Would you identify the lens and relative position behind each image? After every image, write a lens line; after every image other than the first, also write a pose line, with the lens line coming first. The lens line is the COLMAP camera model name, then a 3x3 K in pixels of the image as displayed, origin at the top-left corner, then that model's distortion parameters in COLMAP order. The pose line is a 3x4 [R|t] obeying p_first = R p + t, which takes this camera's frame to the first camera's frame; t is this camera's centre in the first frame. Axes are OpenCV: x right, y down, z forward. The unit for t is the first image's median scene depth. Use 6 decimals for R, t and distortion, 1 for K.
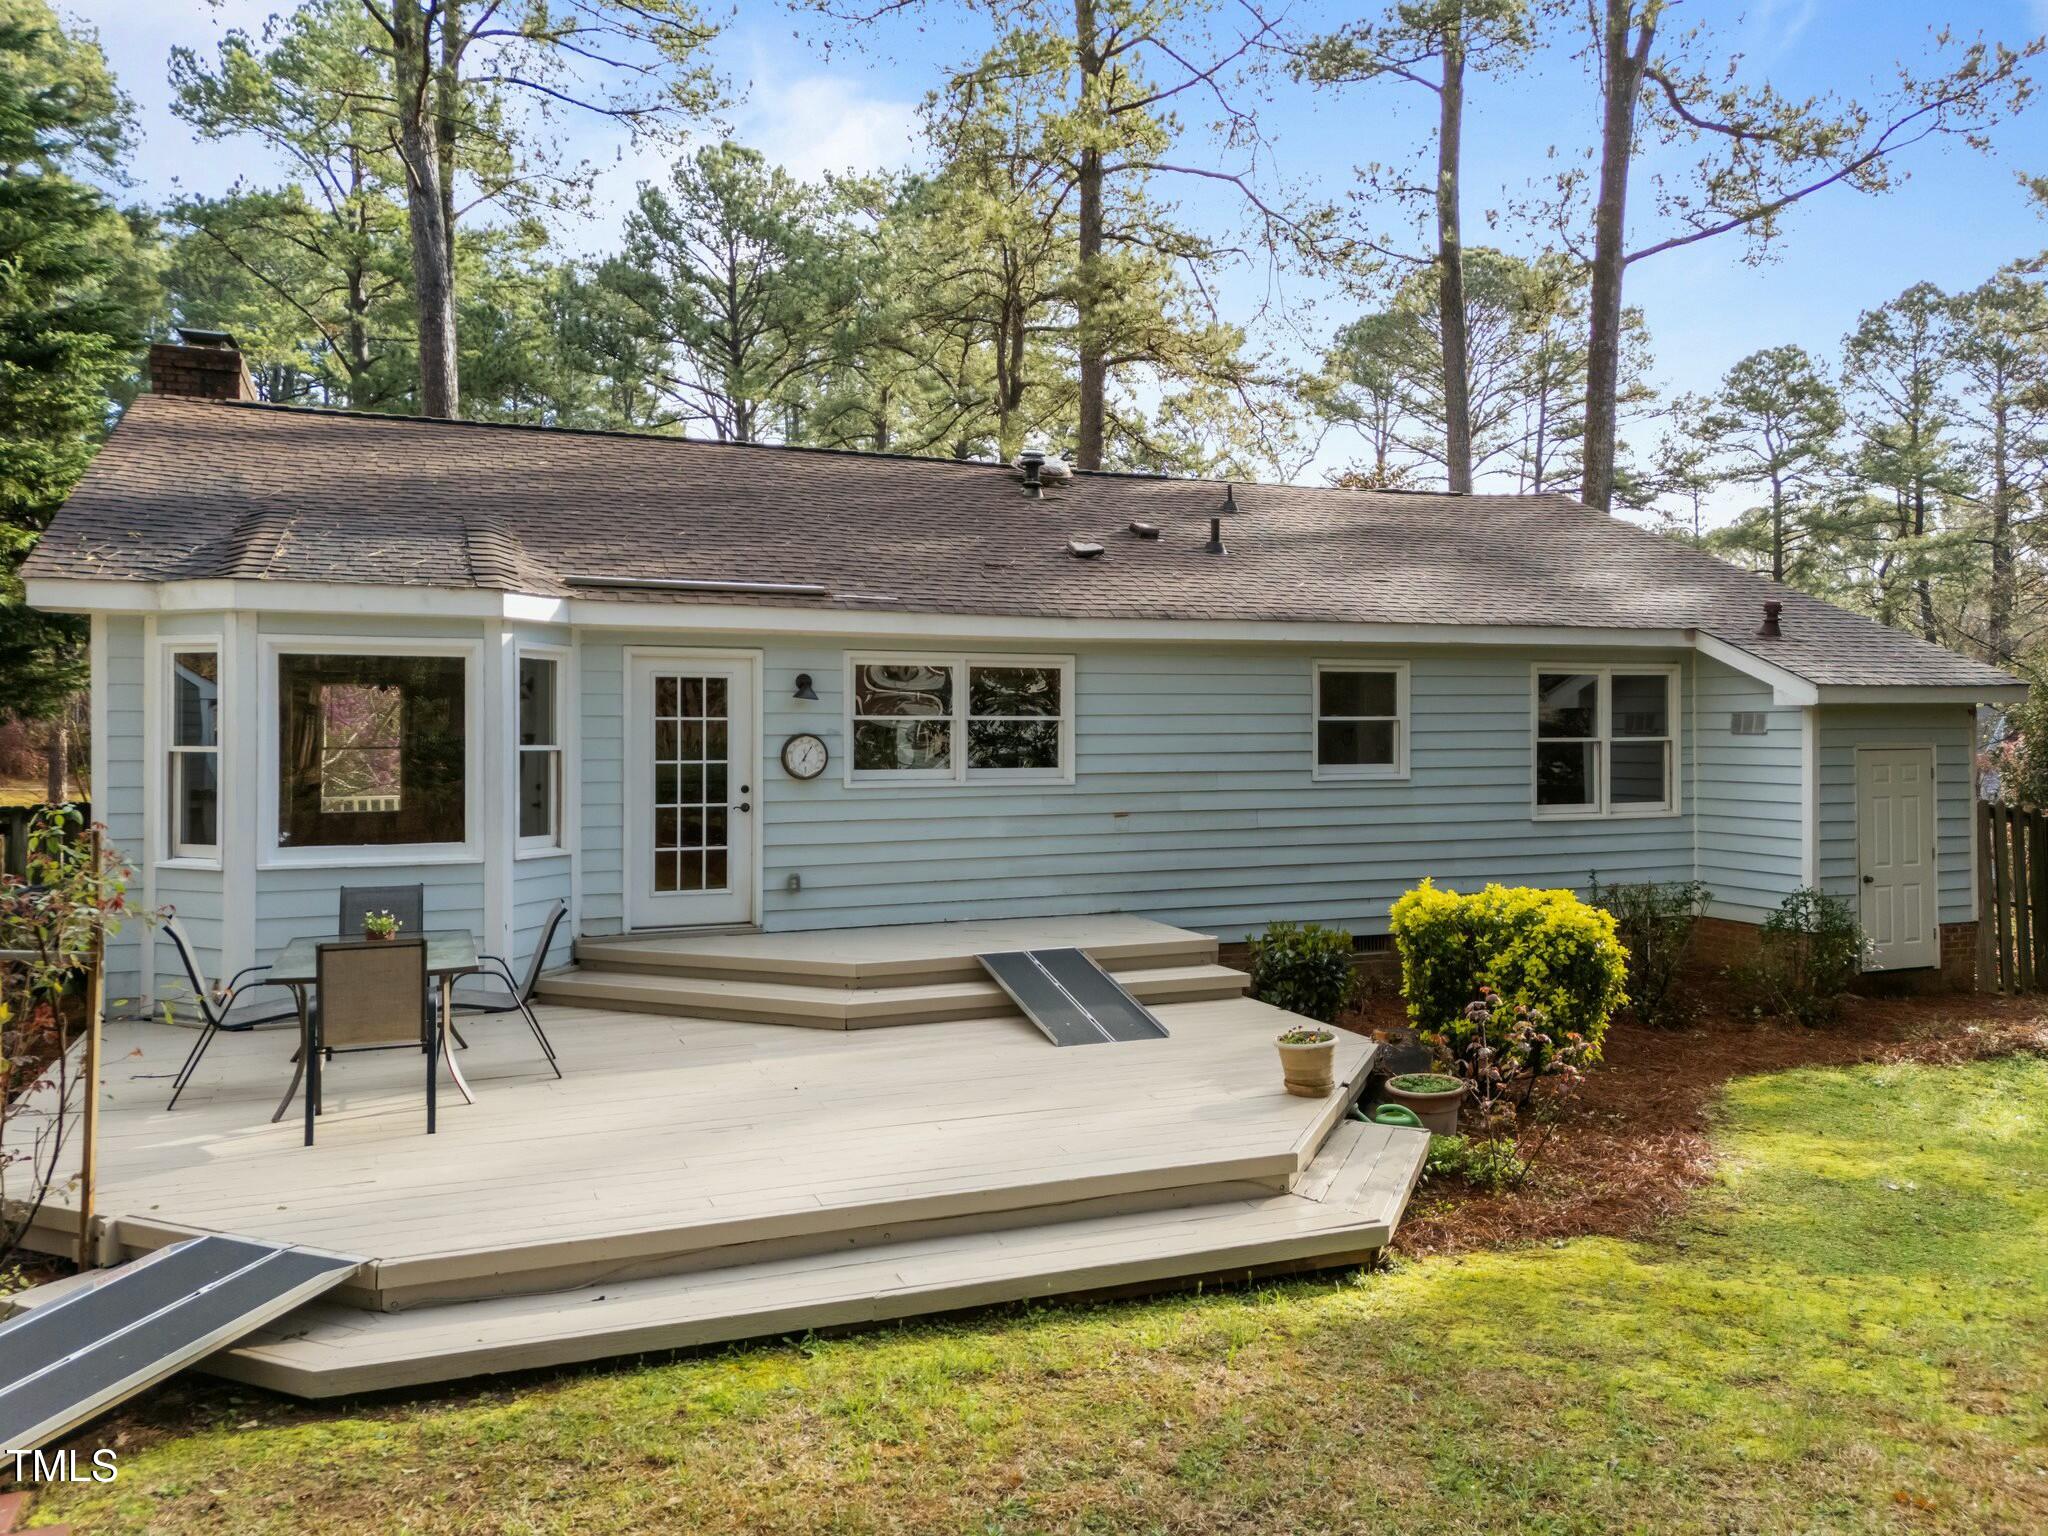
lens RADIAL K [[1560.7, 0, 1037.5], [0, 1560.7, 716.0], [0, 0, 1]] dist [0.067289, -0.038273]
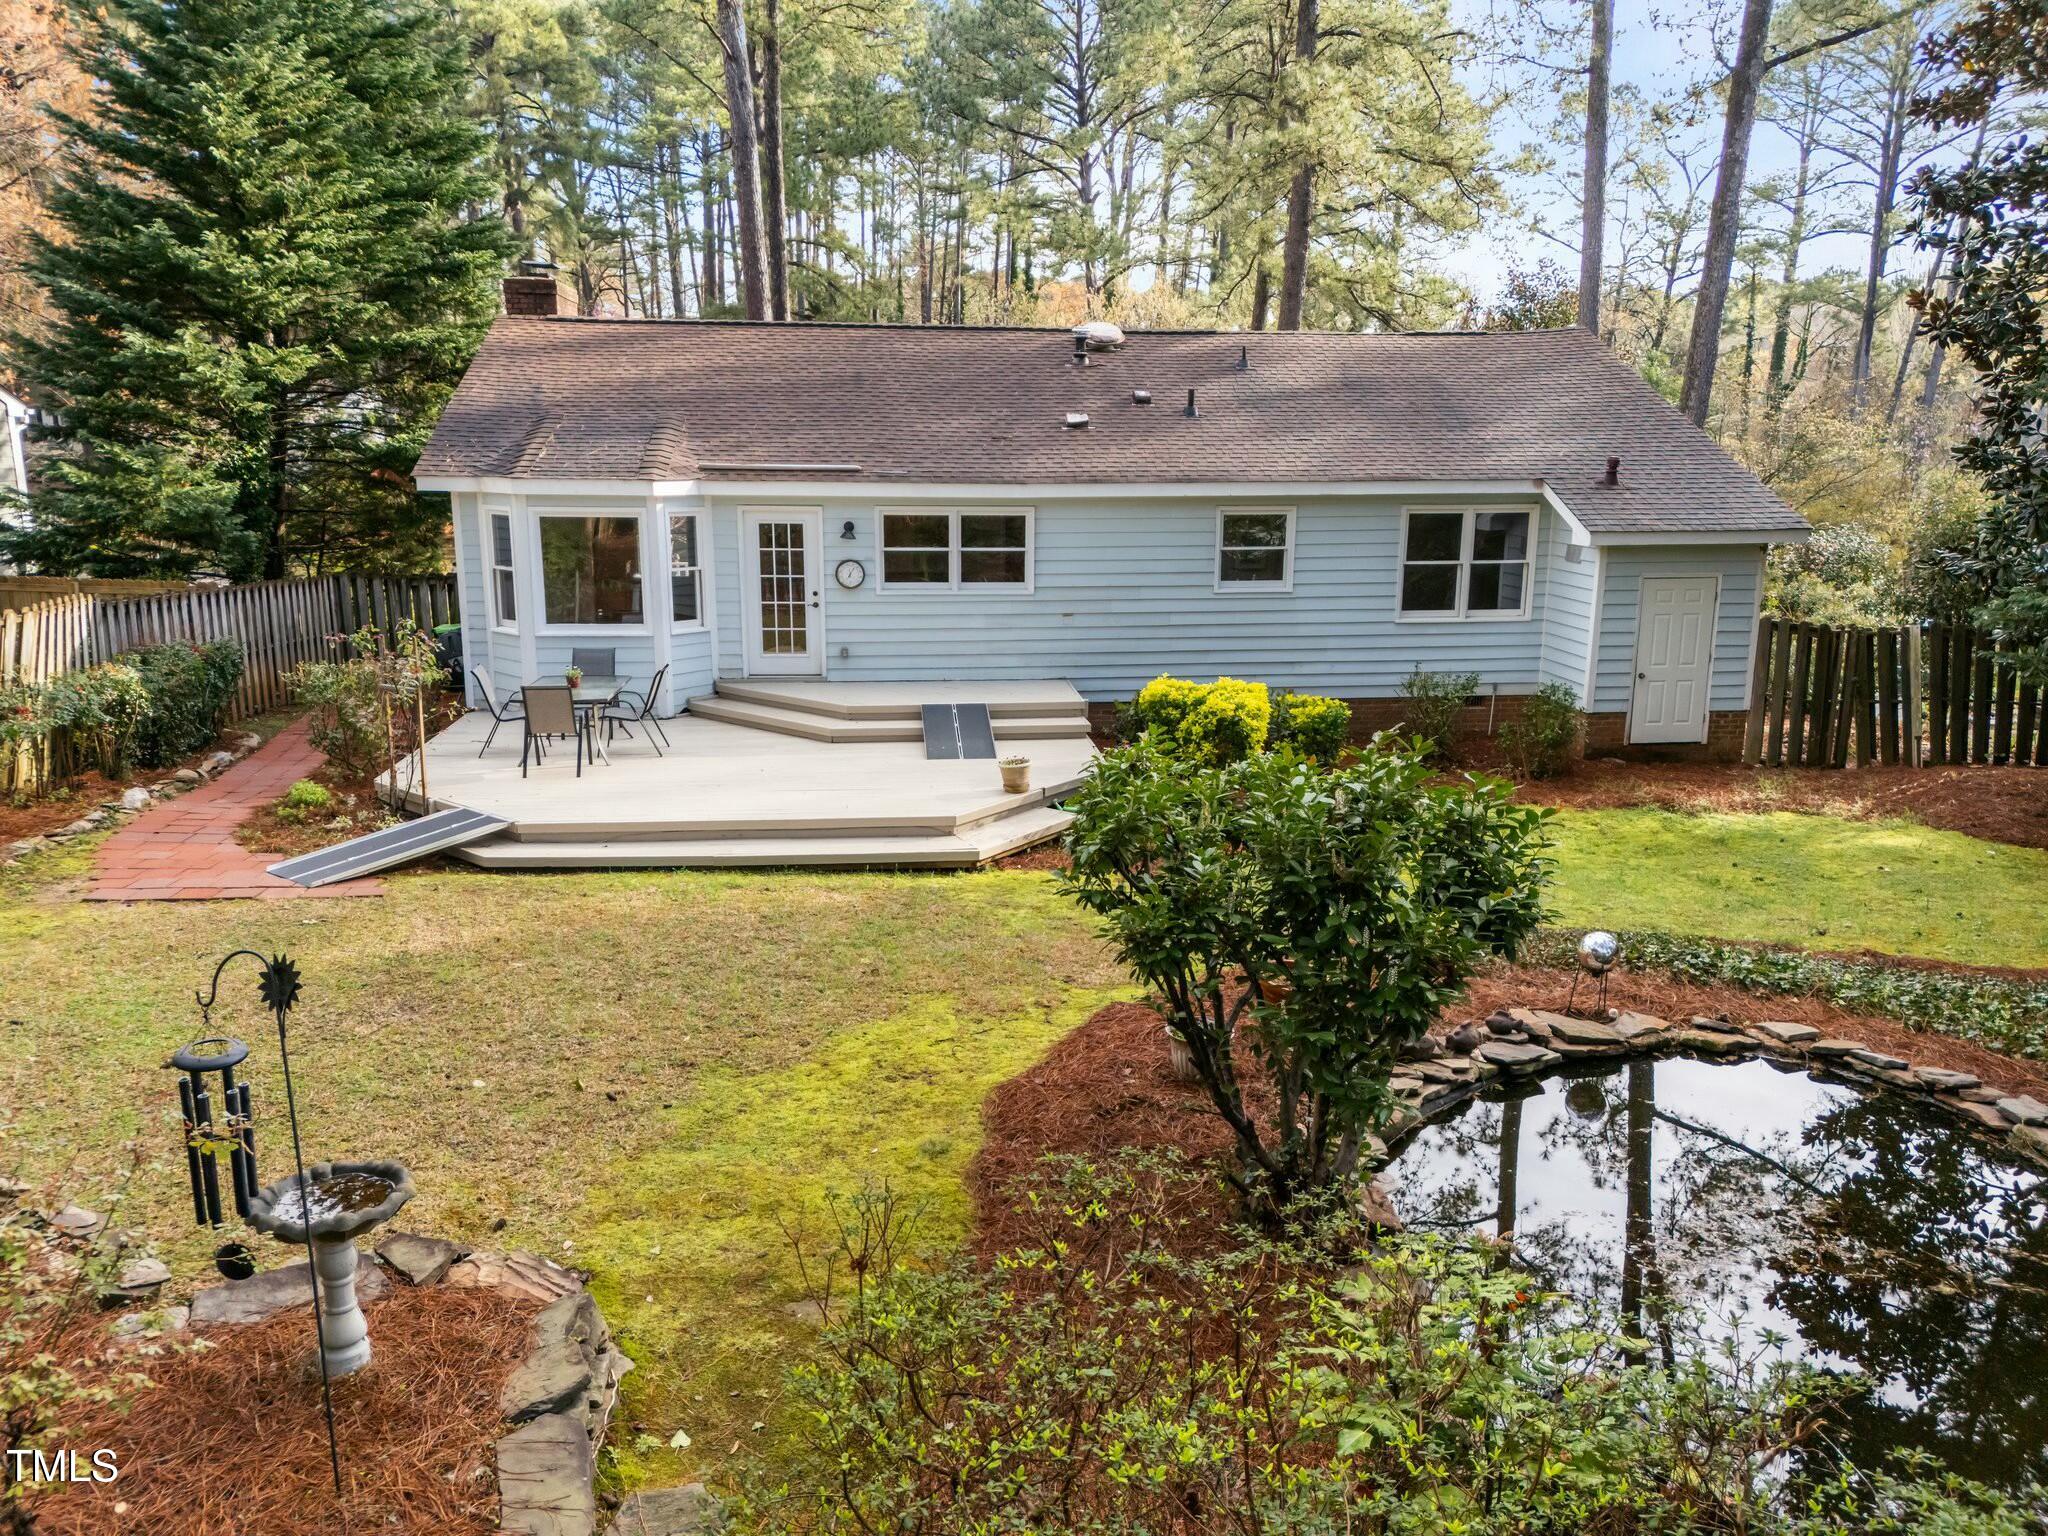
lens RADIAL K [[1560.7, 0, 1019.0], [0, 1560.7, 769.6], [0, 0, 1]] dist [0.067289, -0.038273]
pose [[0.959135, 0.065627, -0.275233, 0.473905], [-0.004757, 0.976332, 0.216223, -0.126485], [0.282909, -0.206078, 0.936747, -0.496807]]
